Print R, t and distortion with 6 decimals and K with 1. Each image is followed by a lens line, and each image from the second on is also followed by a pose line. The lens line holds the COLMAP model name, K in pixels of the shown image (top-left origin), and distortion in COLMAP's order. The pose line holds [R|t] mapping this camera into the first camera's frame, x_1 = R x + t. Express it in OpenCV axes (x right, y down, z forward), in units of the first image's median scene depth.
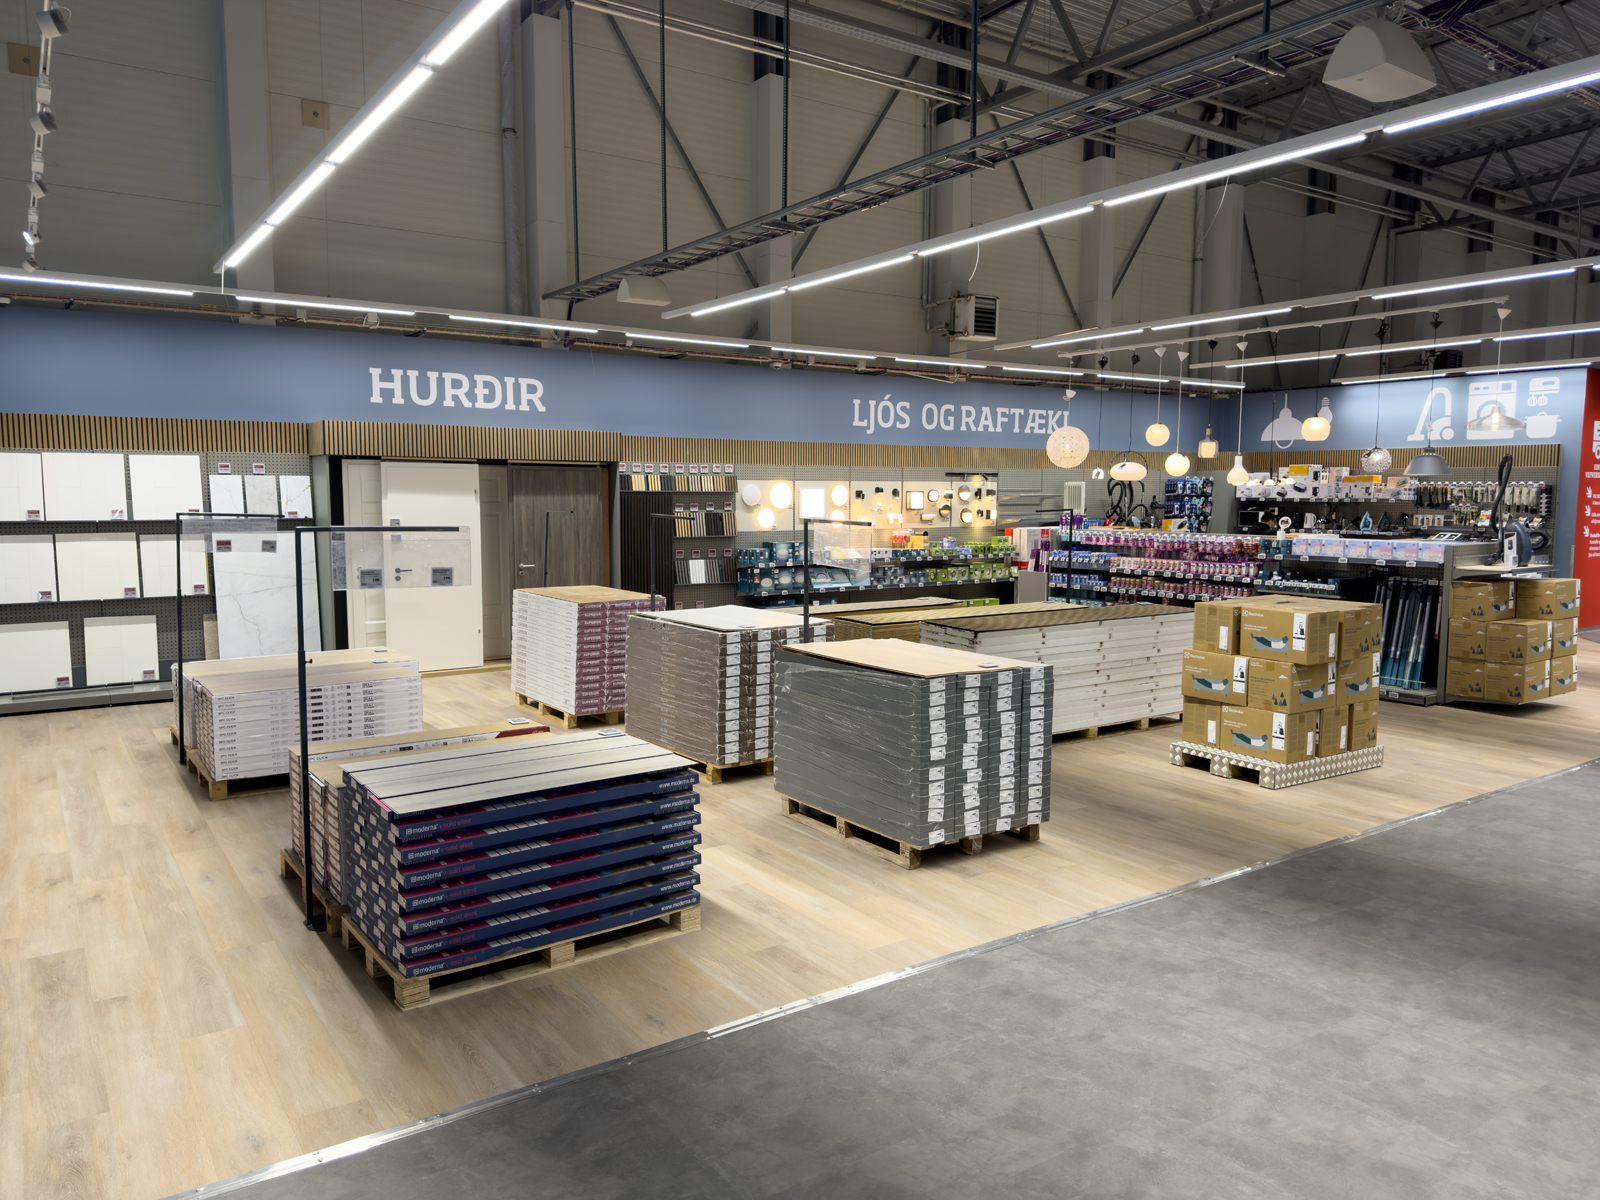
lens RADIAL K [[1141.4, 0, 800.0], [0, 1141.4, 600.0], [0, 0, 1]] dist [0.063153, -0.054444]
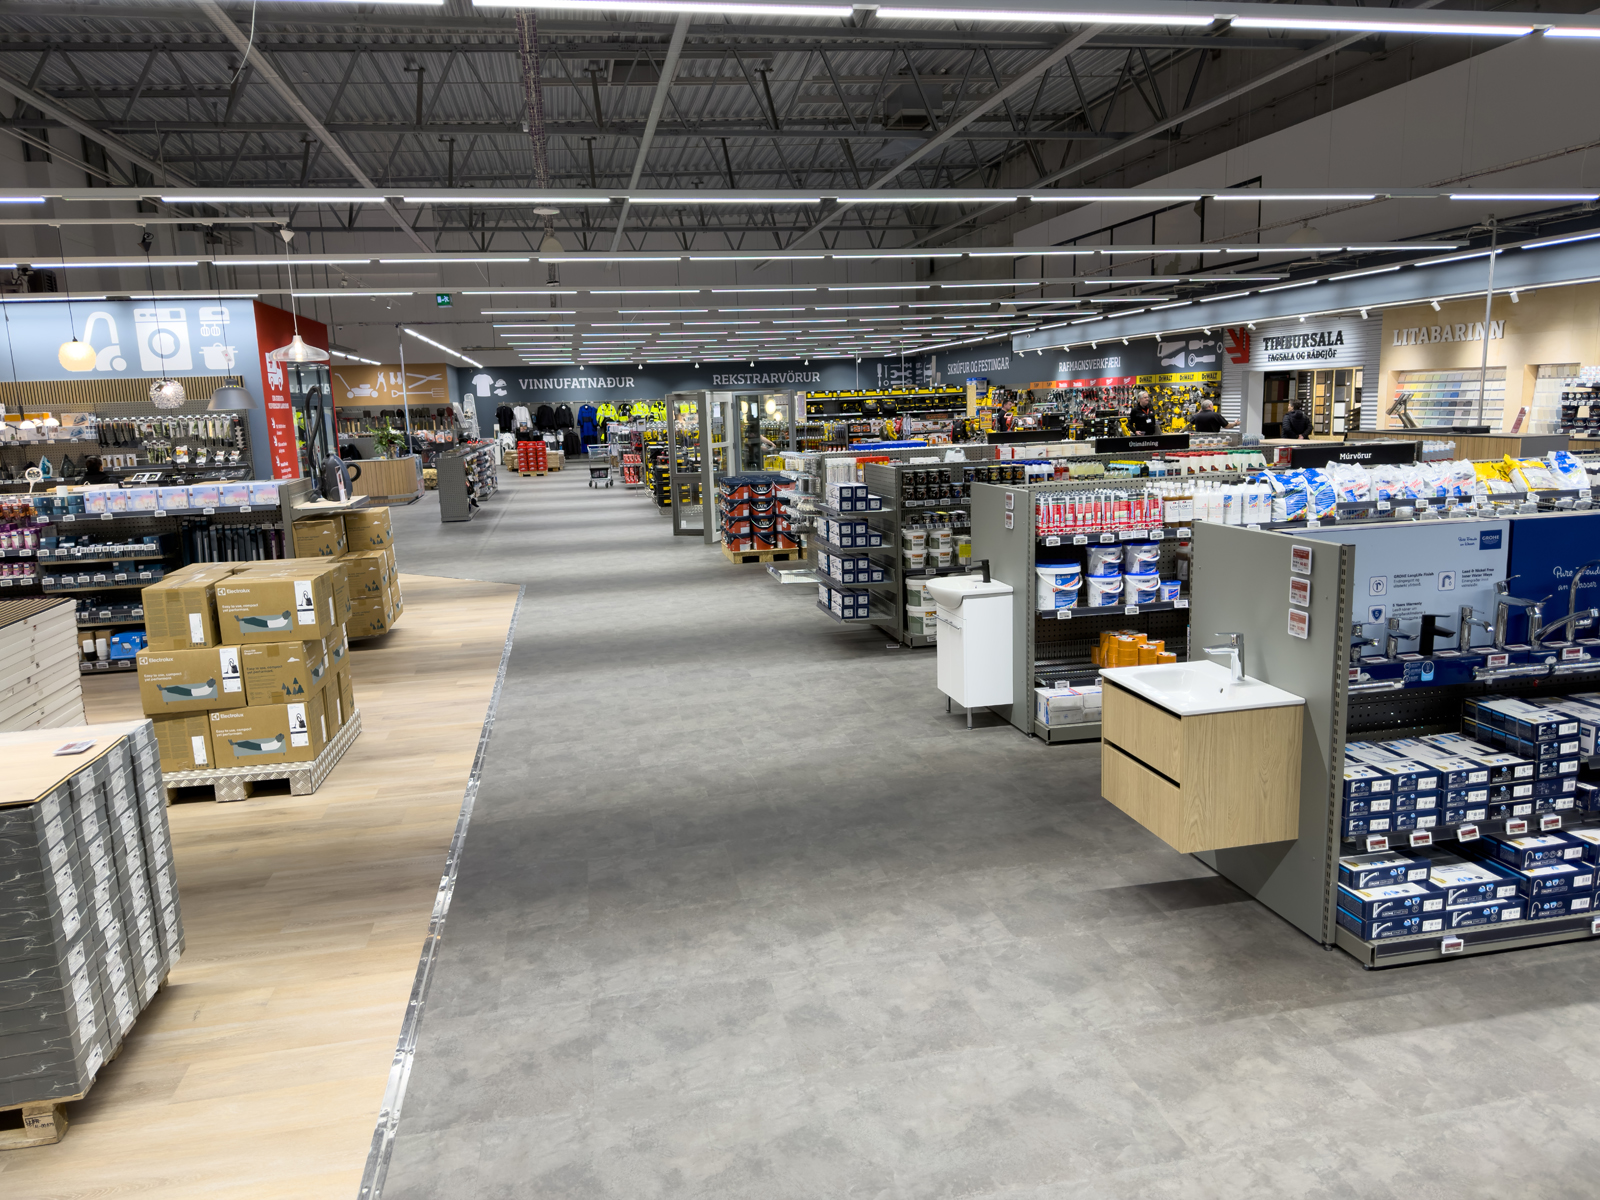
lens RADIAL K [[1141.4, 0, 800.0], [0, 1141.4, 600.0], [0, 0, 1]] dist [0.063153, -0.054444]
pose [[0.400822, -0.180356, 0.898228, -0.164349], [0.128897, 0.981781, 0.139615, -0.042236], [-0.907043, 0.059818, 0.416767, 0.312052]]
